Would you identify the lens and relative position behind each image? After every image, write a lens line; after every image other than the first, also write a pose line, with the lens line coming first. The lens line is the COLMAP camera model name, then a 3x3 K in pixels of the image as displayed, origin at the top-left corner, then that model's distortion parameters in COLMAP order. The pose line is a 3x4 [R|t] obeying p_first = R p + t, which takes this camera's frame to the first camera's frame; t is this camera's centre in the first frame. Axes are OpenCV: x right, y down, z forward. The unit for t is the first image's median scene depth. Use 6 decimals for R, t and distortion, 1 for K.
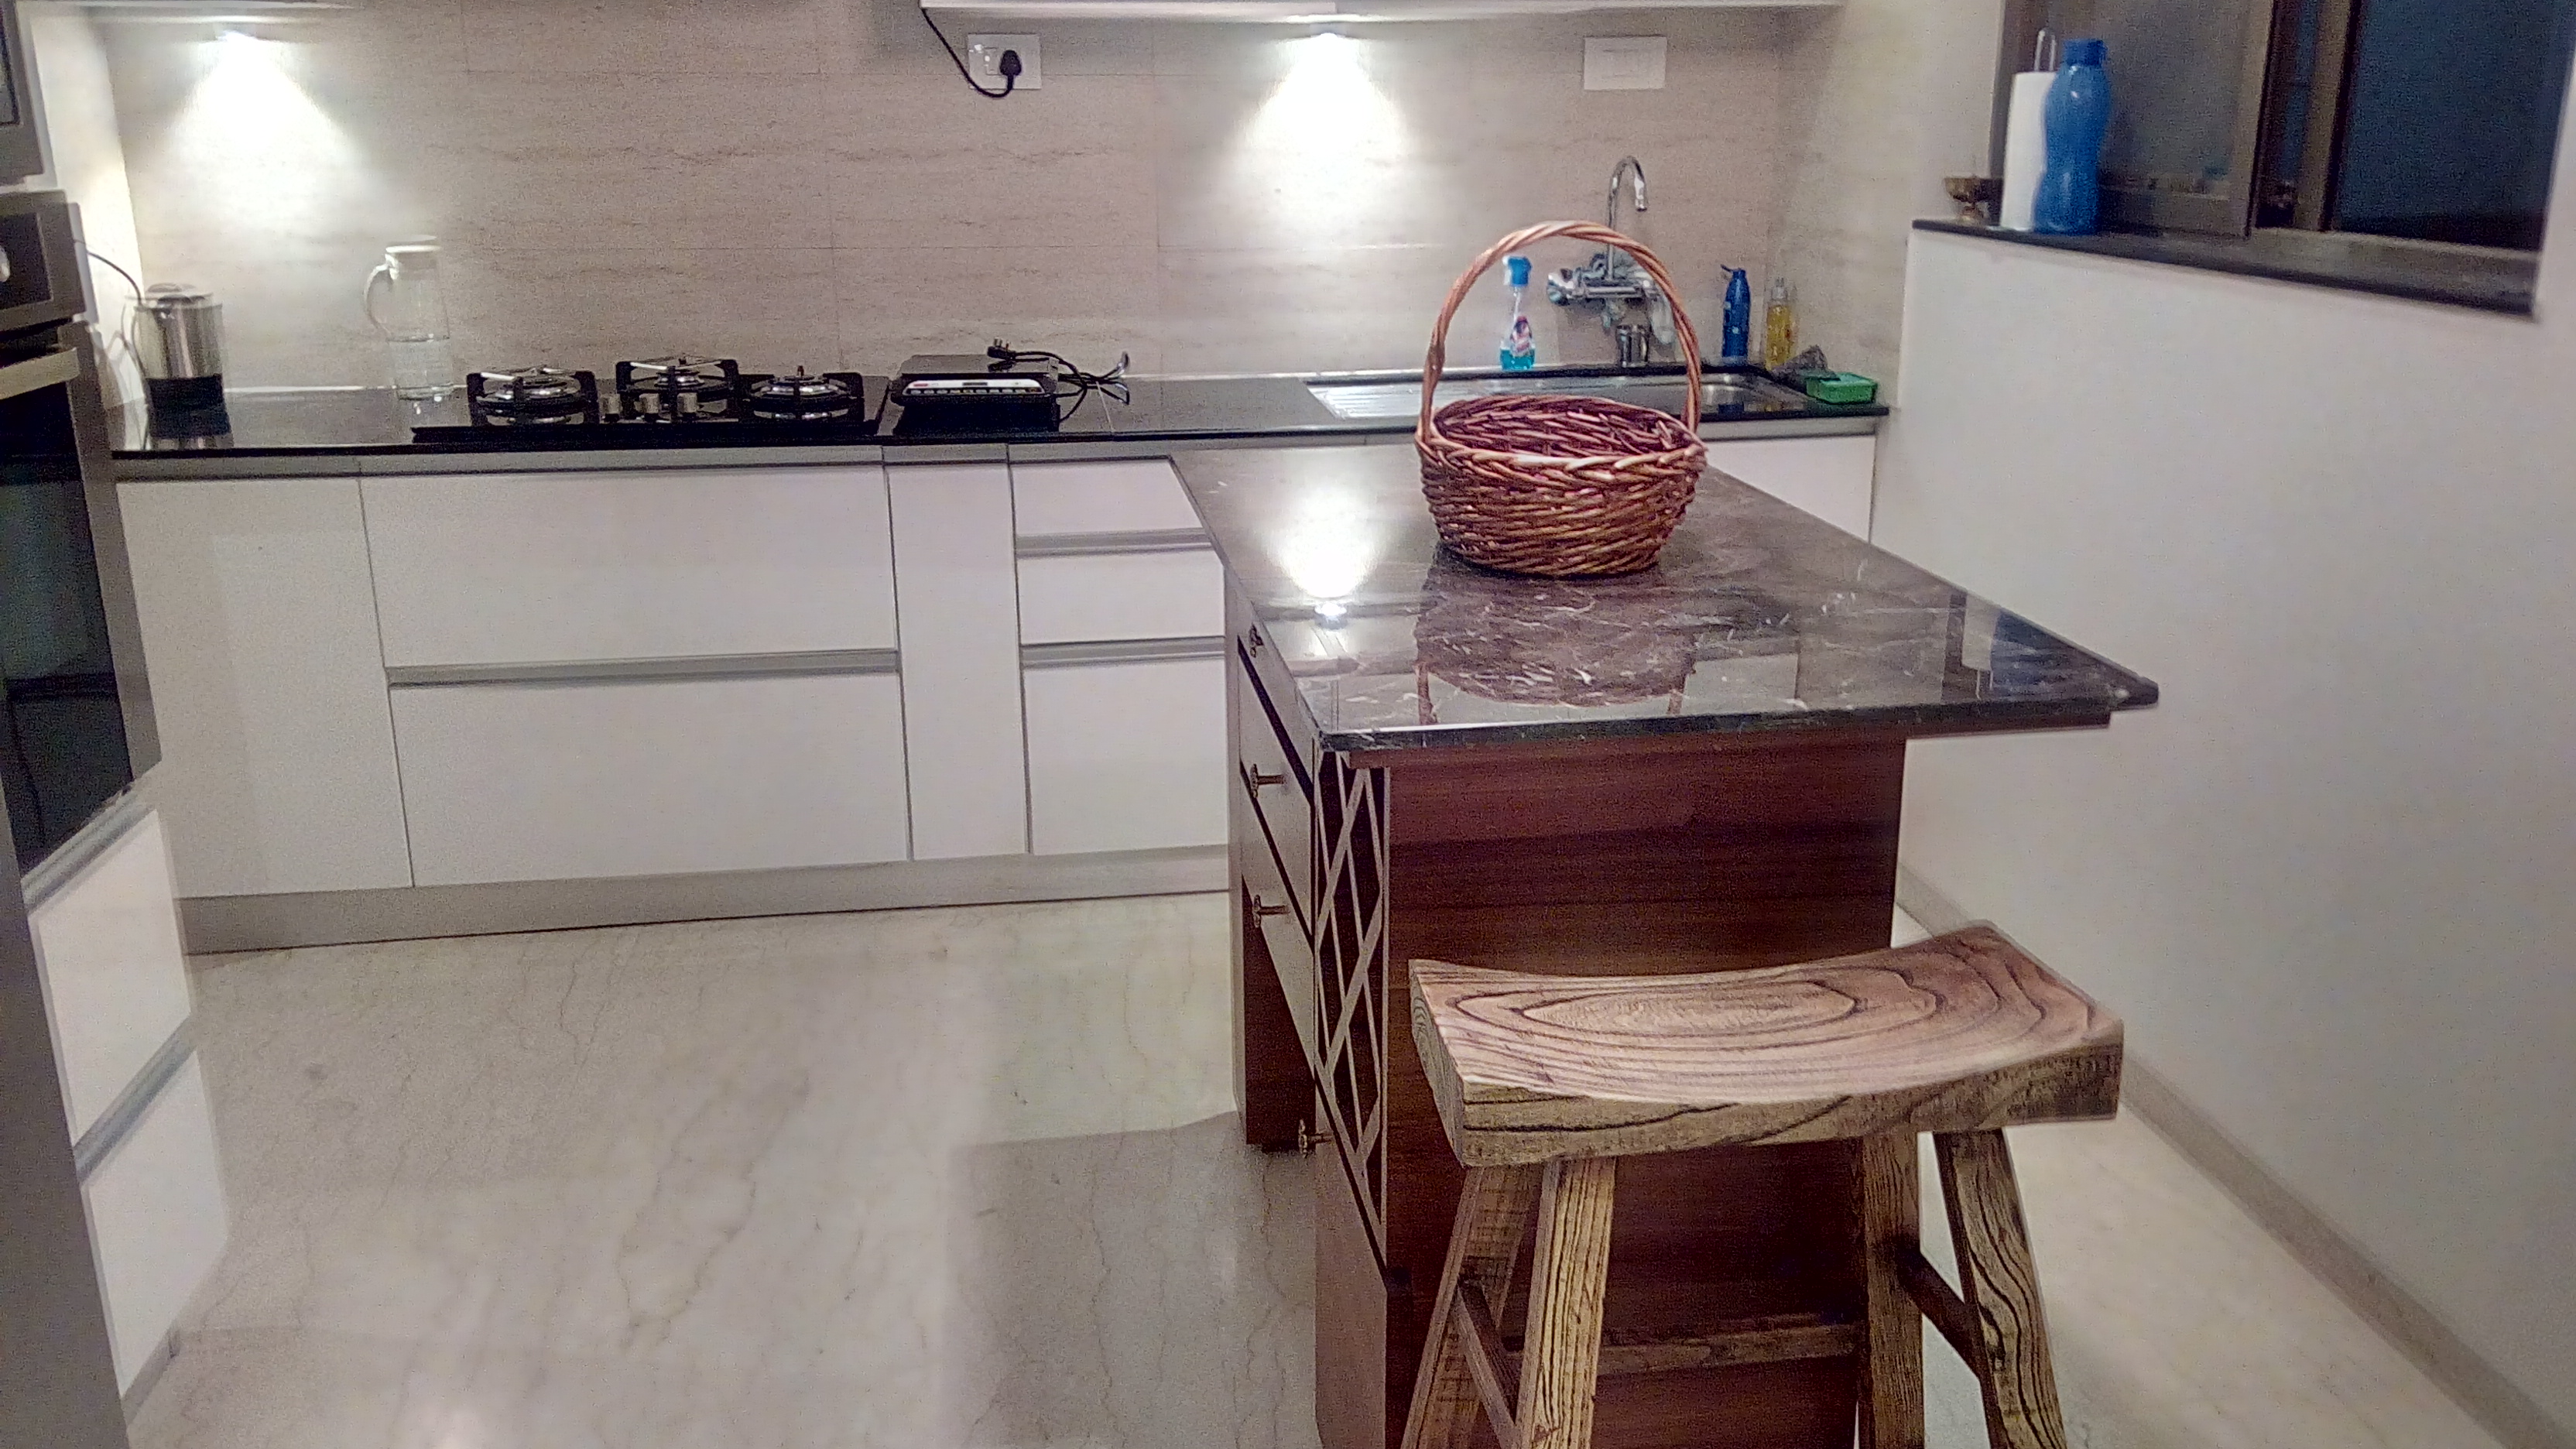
lens RADIAL K [[2050.3, 0, 1293.6], [0, 2050.3, 782.8], [0, 0, 1]] dist [0.101789, -0.149399]
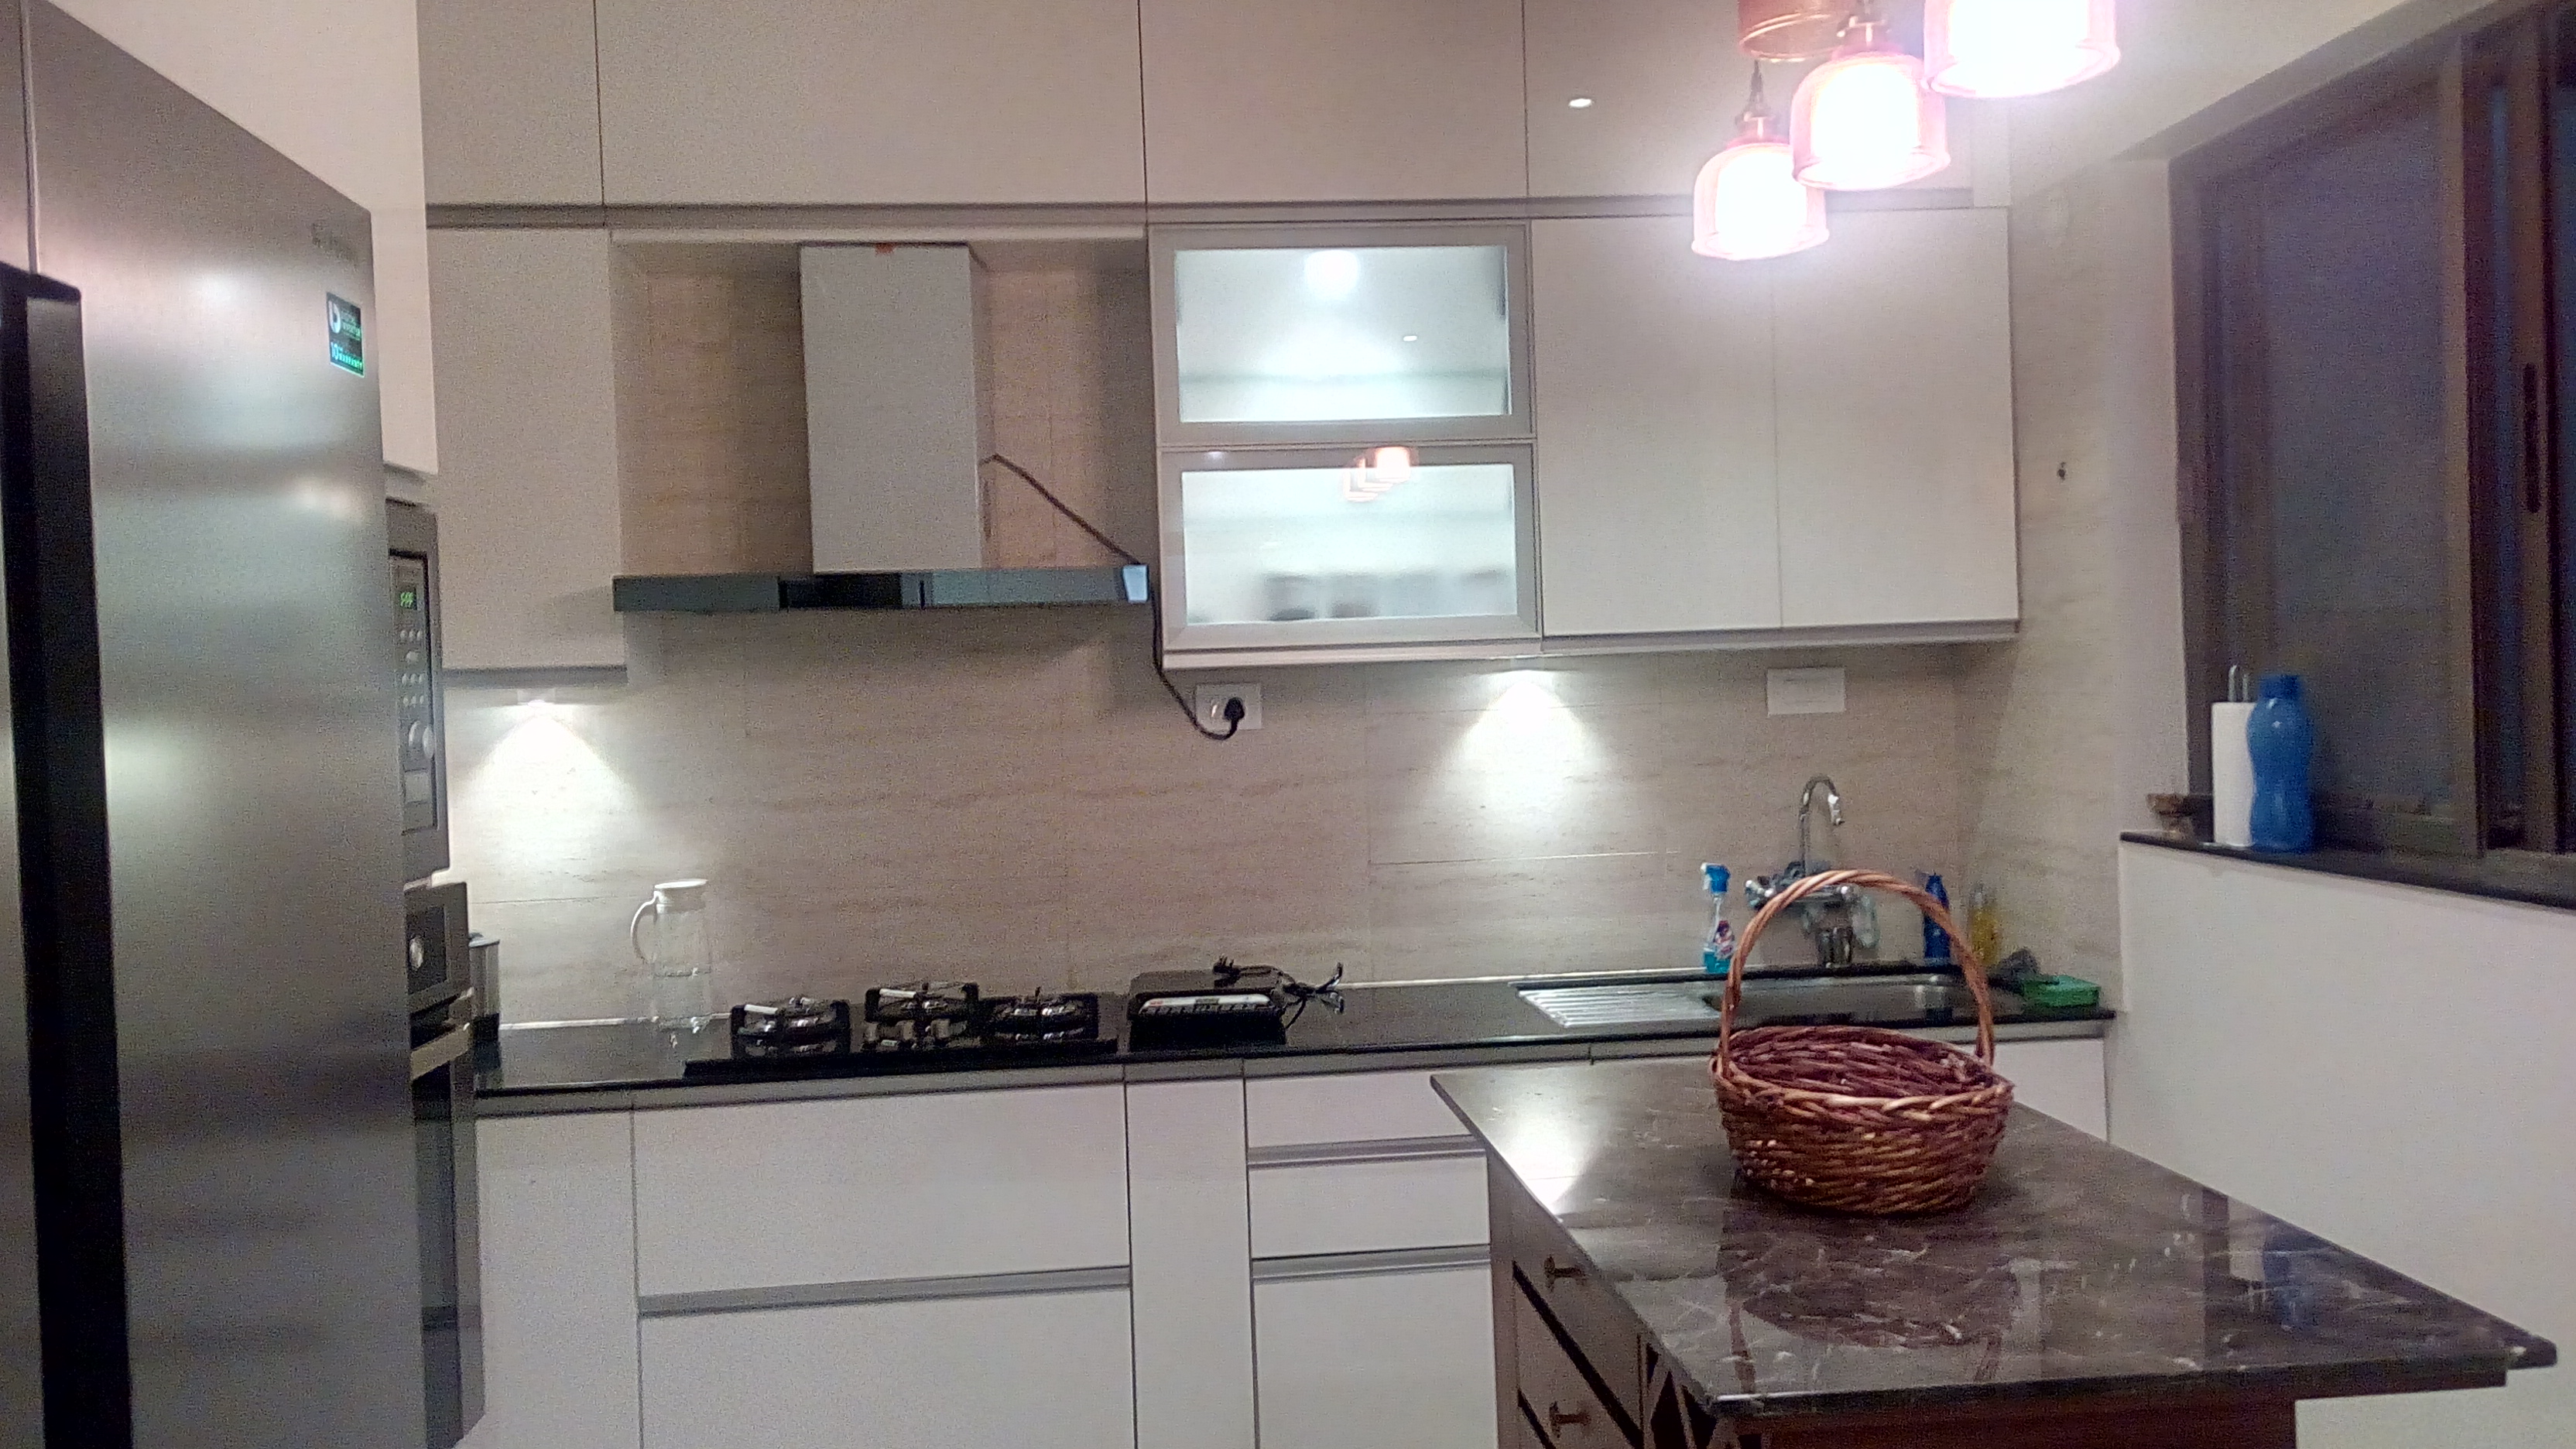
lens RADIAL K [[2050.3, 0, 1293.6], [0, 2050.3, 782.8], [0, 0, 1]] dist [0.101789, -0.149399]
pose [[0.998443, -0.027758, -0.048377, -0.059119], [0.013731, 0.962996, -0.269166, -0.020119], [0.054058, 0.268082, 0.961878, -0.027579]]
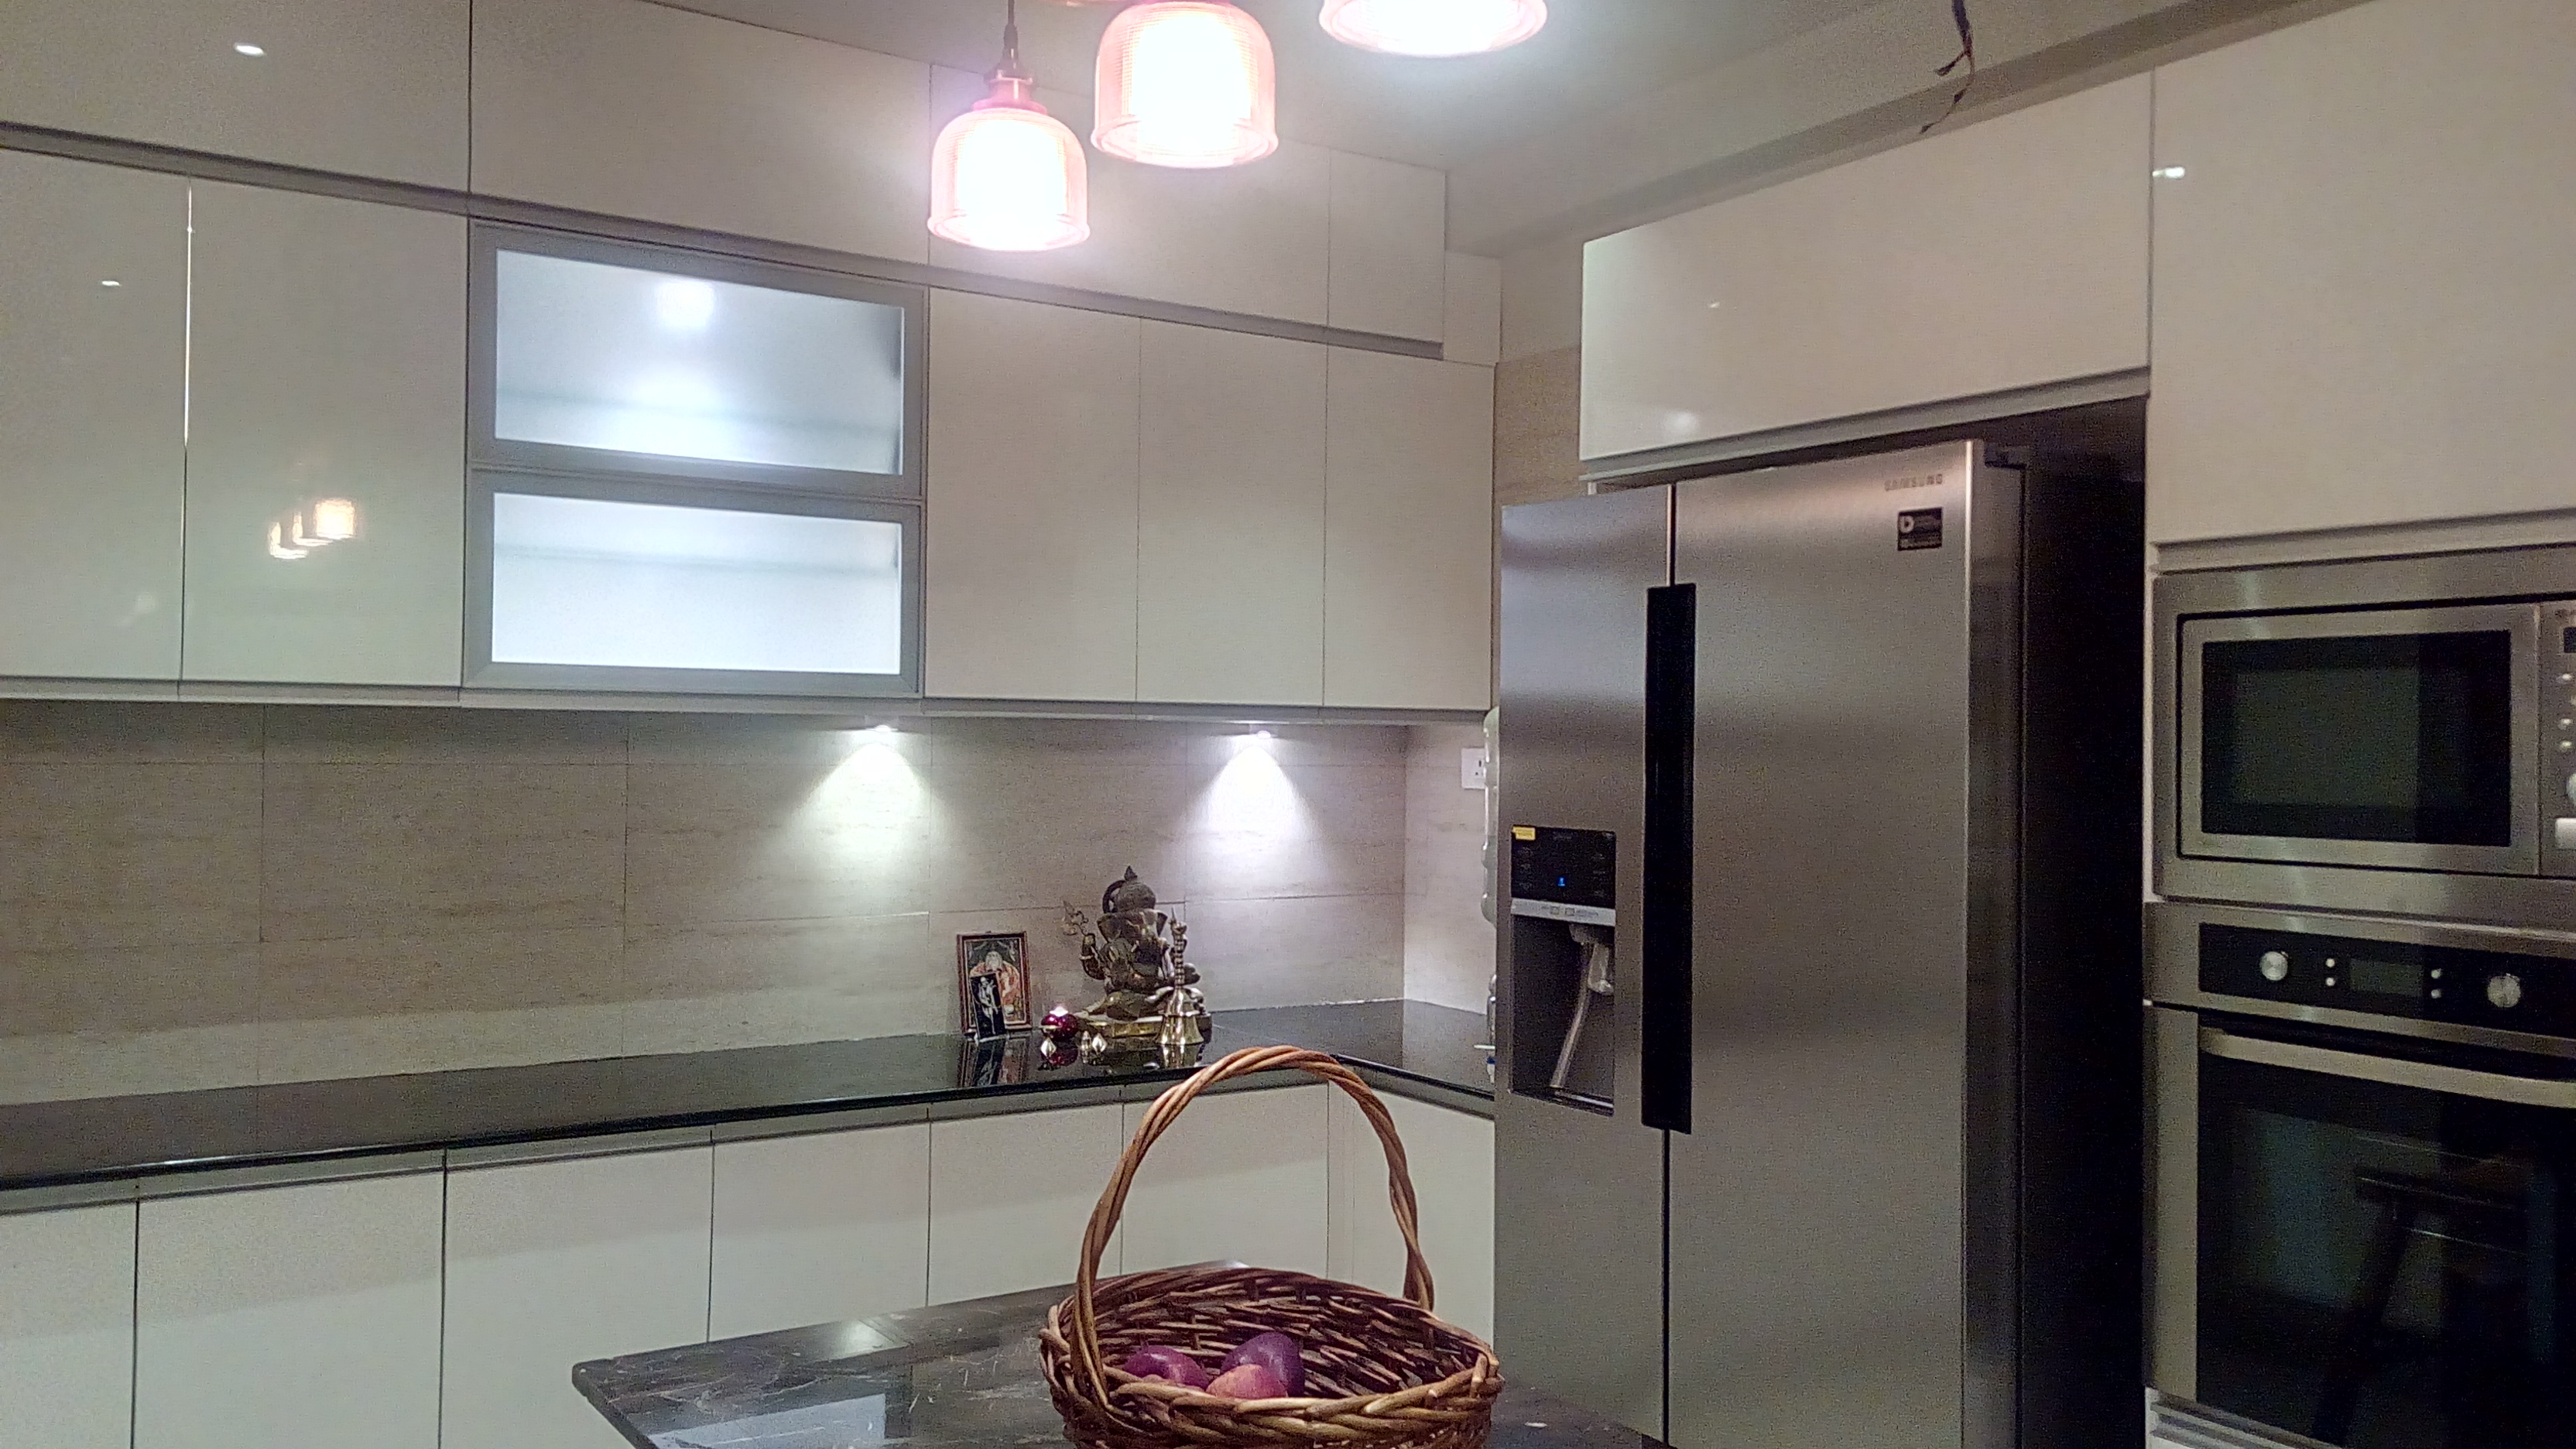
lens RADIAL K [[2104.8, 0, 1289.8], [0, 2104.8, 715.3], [0, 0, 1]] dist [0.108511, -0.166386]
pose [[0.902277, 0.018019, 0.430779, -0.287320], [0.124280, 0.945850, -0.299870, -0.012620], [-0.412856, 0.324103, 0.851180, -0.032314]]
